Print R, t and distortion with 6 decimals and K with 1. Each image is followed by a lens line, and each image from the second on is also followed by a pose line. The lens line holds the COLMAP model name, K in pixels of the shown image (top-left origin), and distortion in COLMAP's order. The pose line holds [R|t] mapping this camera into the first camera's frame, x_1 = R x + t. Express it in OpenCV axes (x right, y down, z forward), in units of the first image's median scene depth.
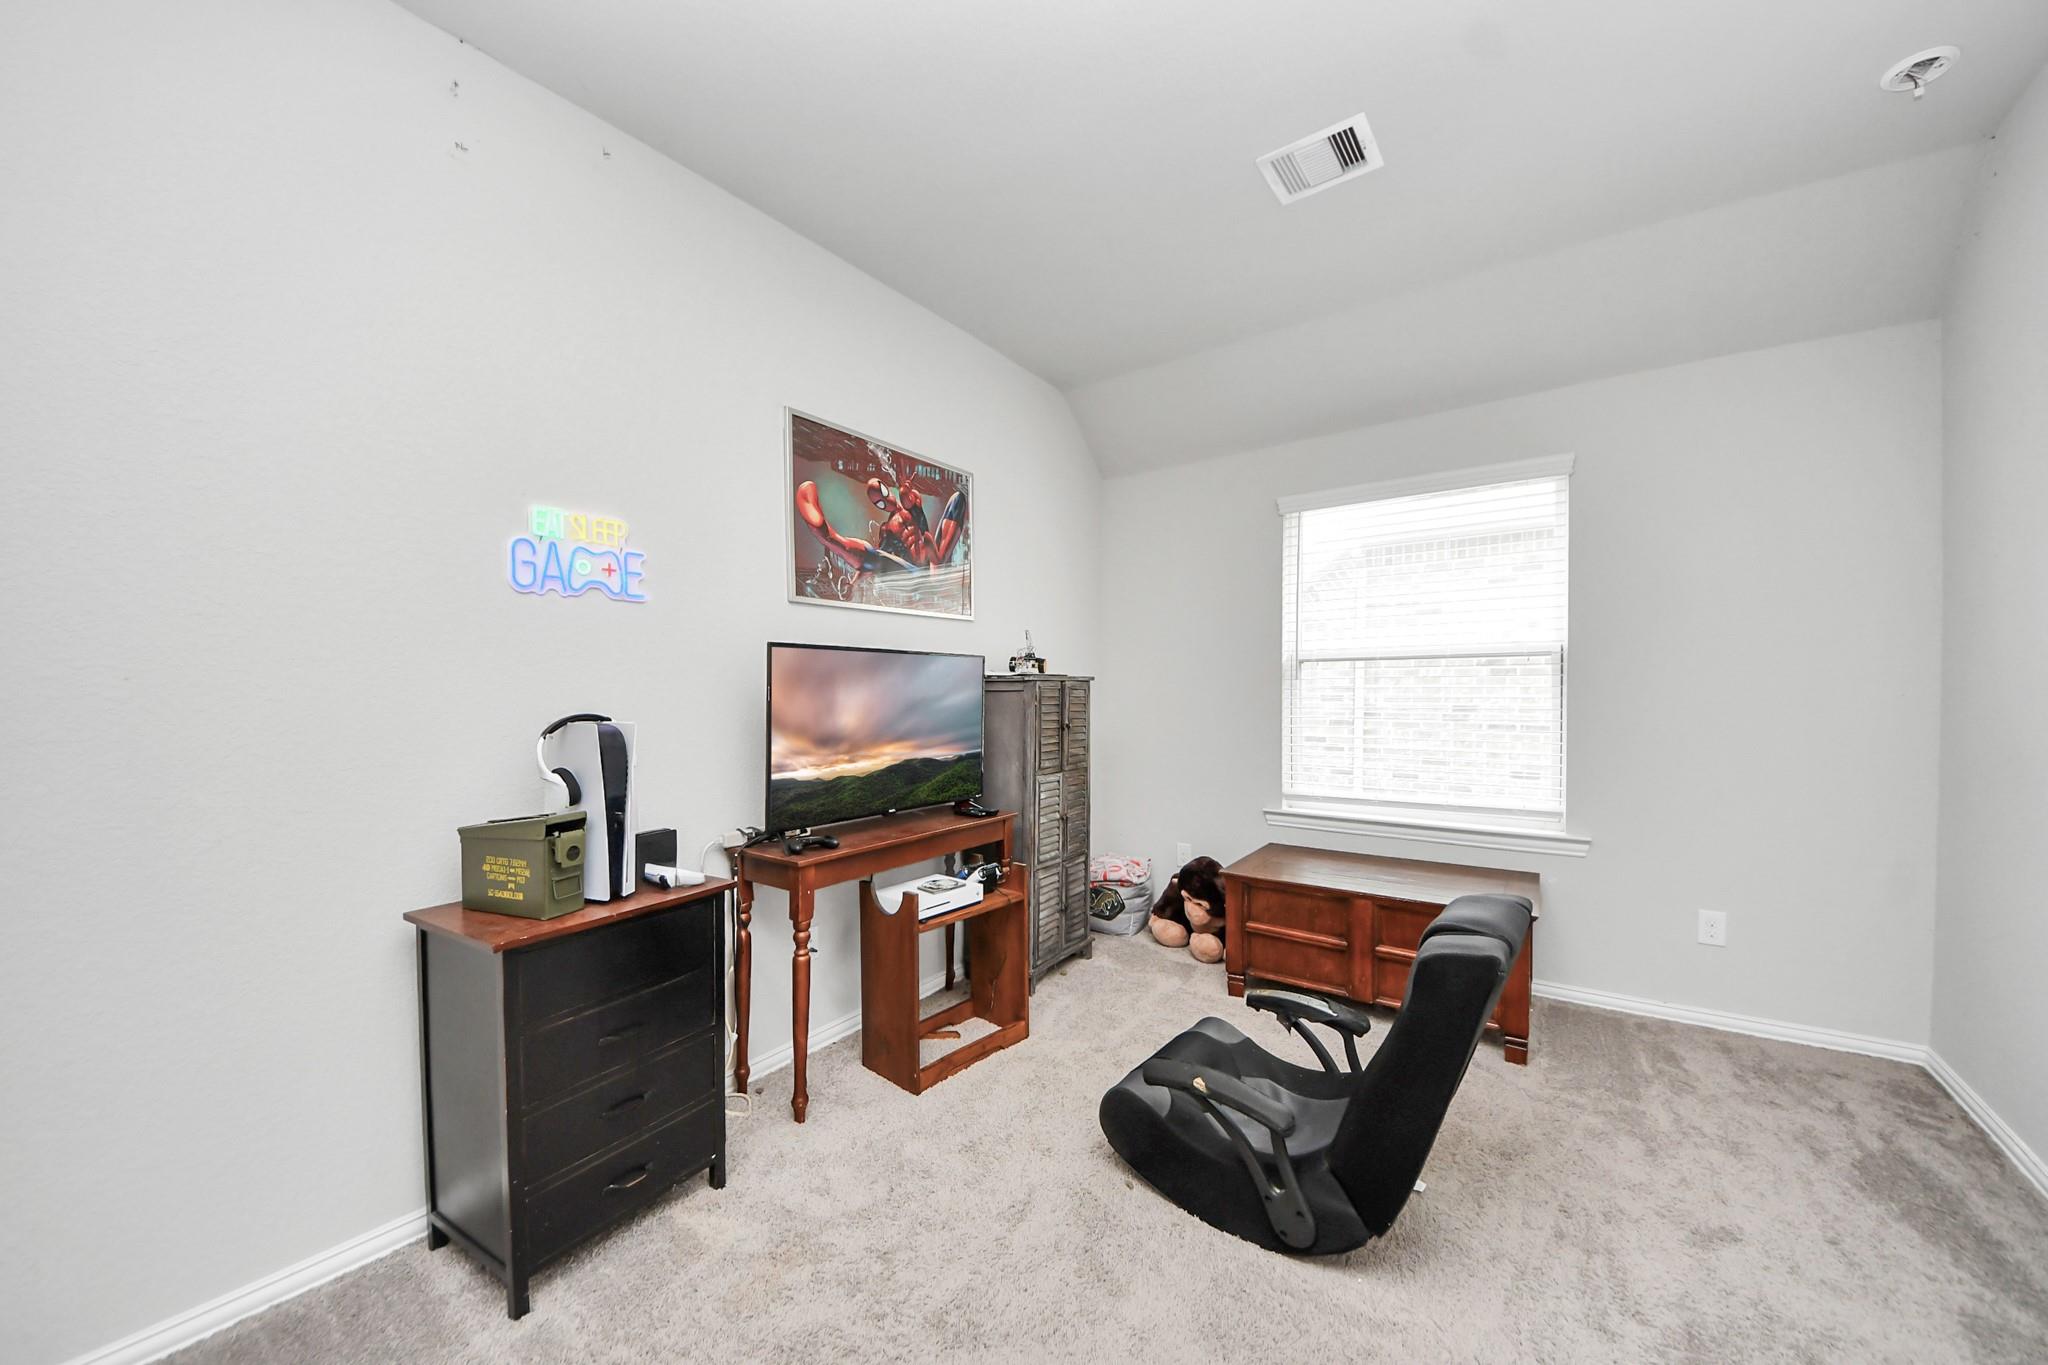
lens RADIAL K [[736.3, 0, 1036.6], [0, 736.3, 699.5], [0, 0, 1]] dist [0.023208, -0.015131]
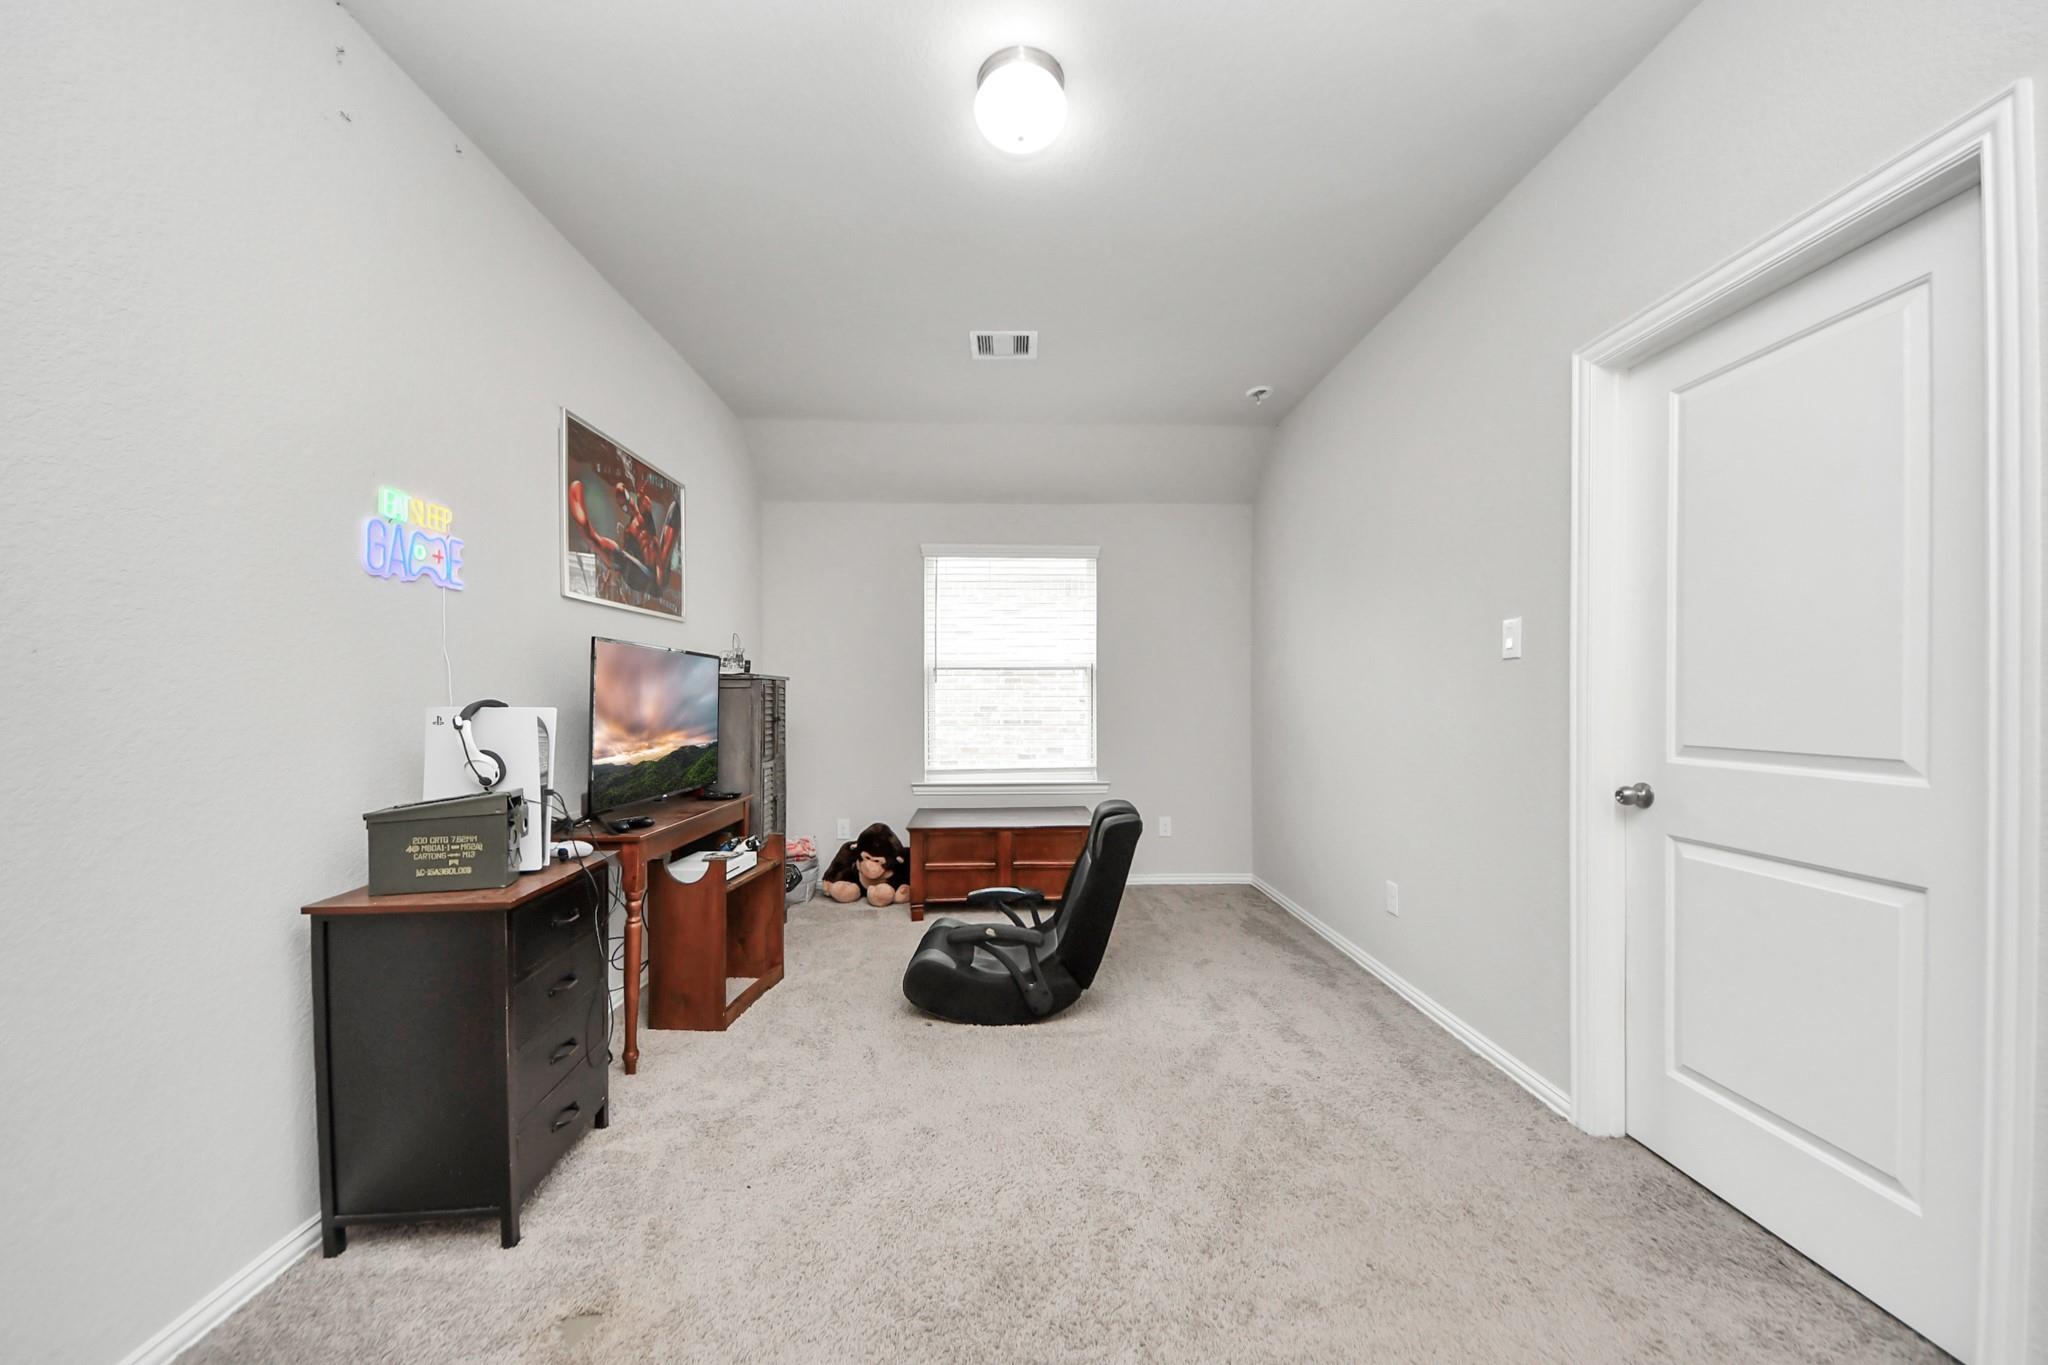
lens RADIAL K [[736.3, 0, 1036.6], [0, 736.3, 699.5], [0, 0, 1]] dist [0.023208, -0.015131]
pose [[0.791876, -0.003898, 0.610670, -0.406801], [0.011661, 0.999894, -0.008737, 0.024405], [-0.610571, 0.014040, 0.791837, -0.192812]]
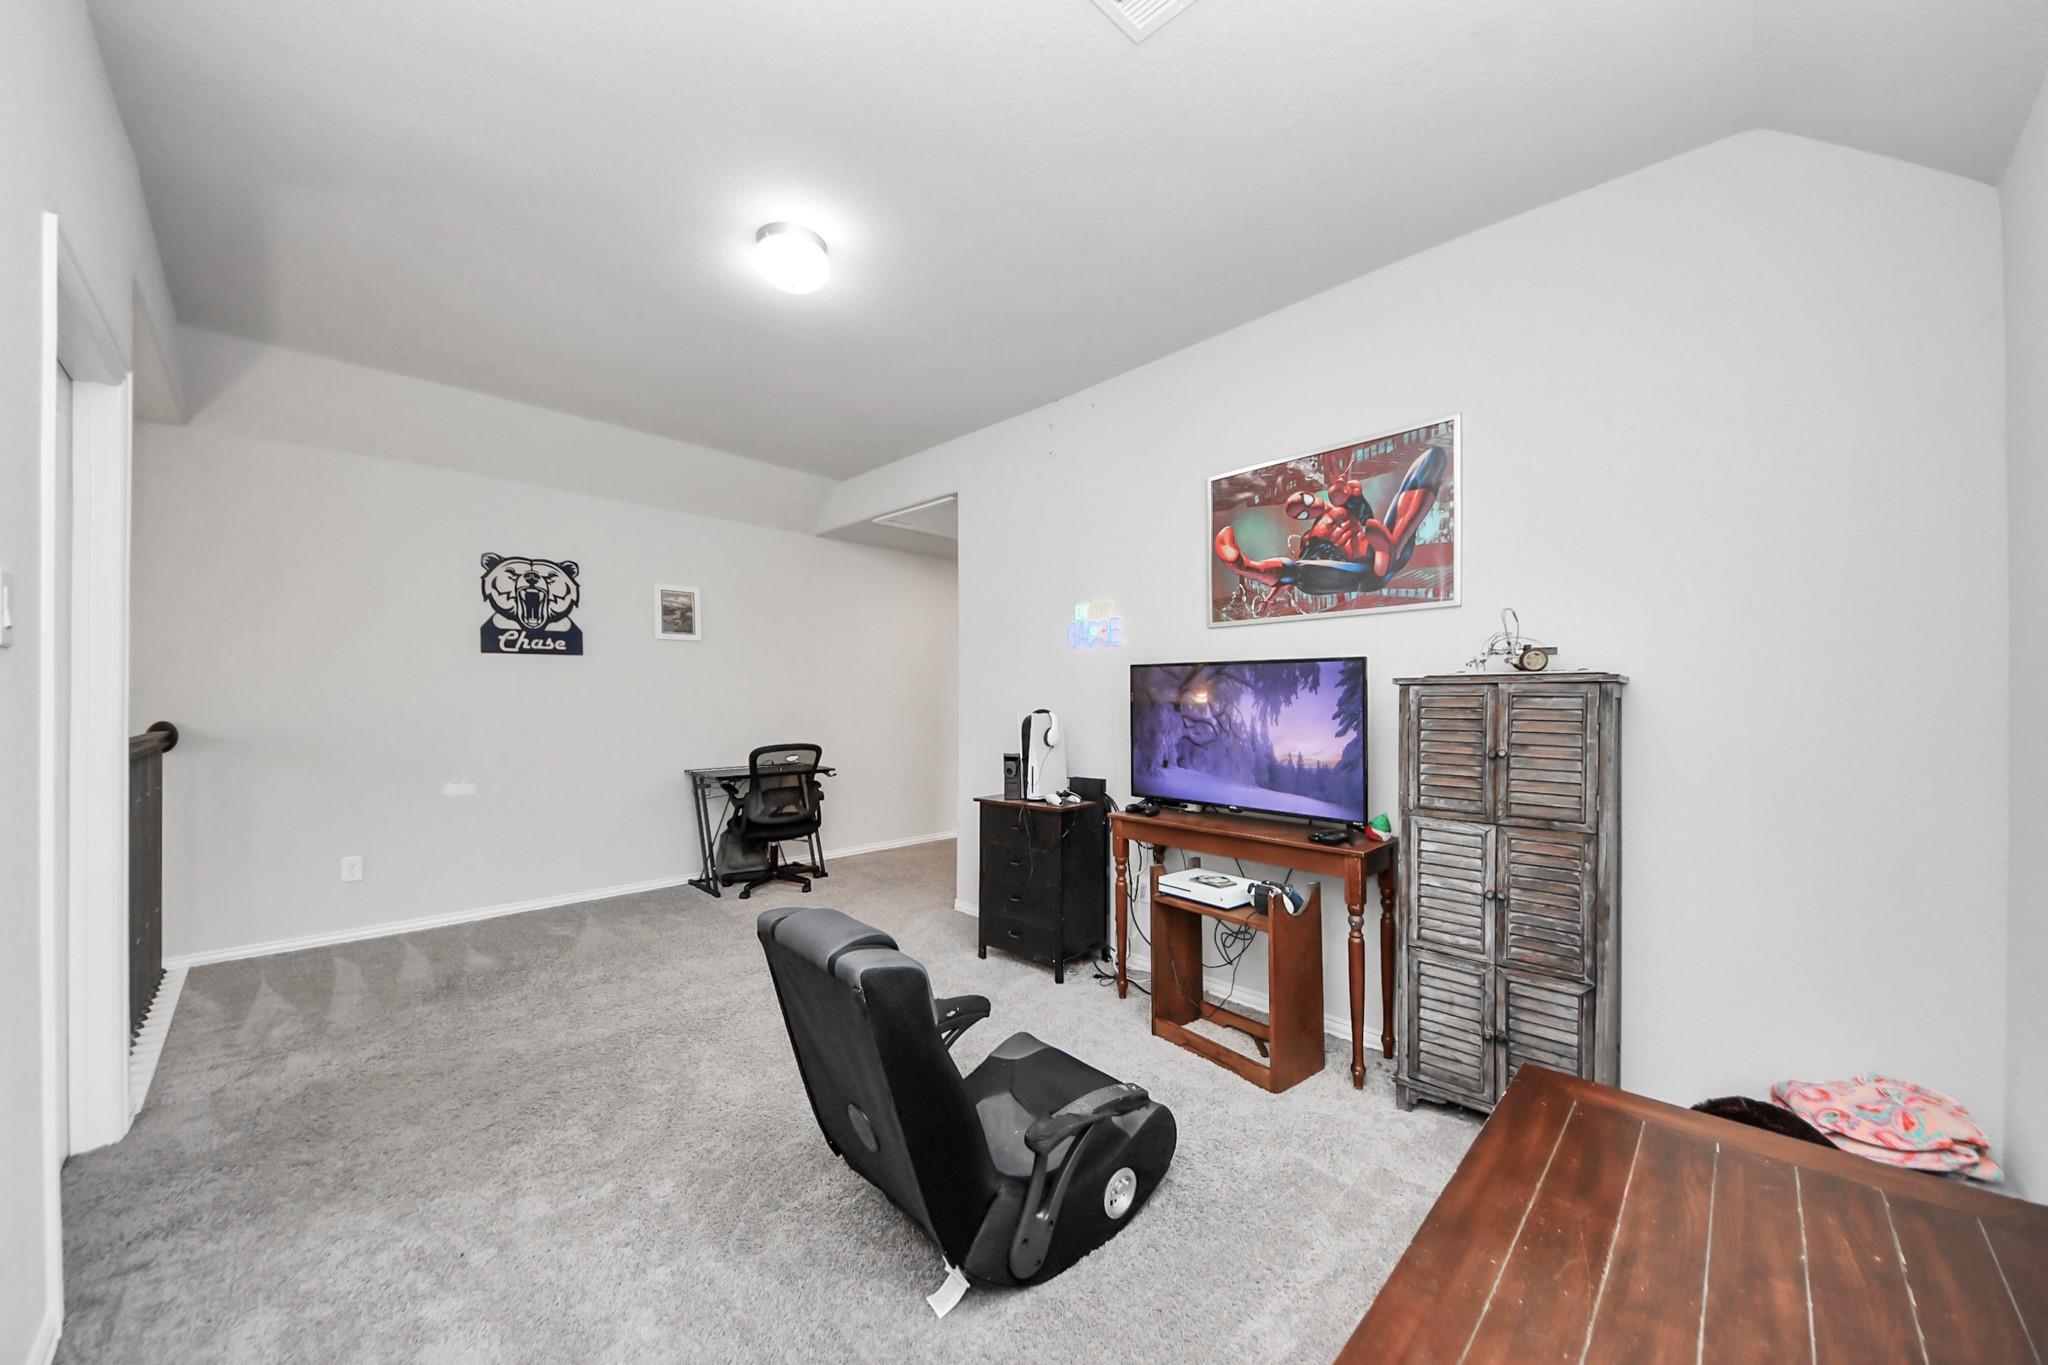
lens RADIAL K [[736.3, 0, 1036.6], [0, 736.3, 699.5], [0, 0, 1]] dist [0.023208, -0.015131]
pose [[-0.176282, -0.001895, -0.984338, 0.887428], [-0.019534, 0.999808, 0.001573, -0.005419], [0.984146, 0.019506, -0.176285, 0.855266]]
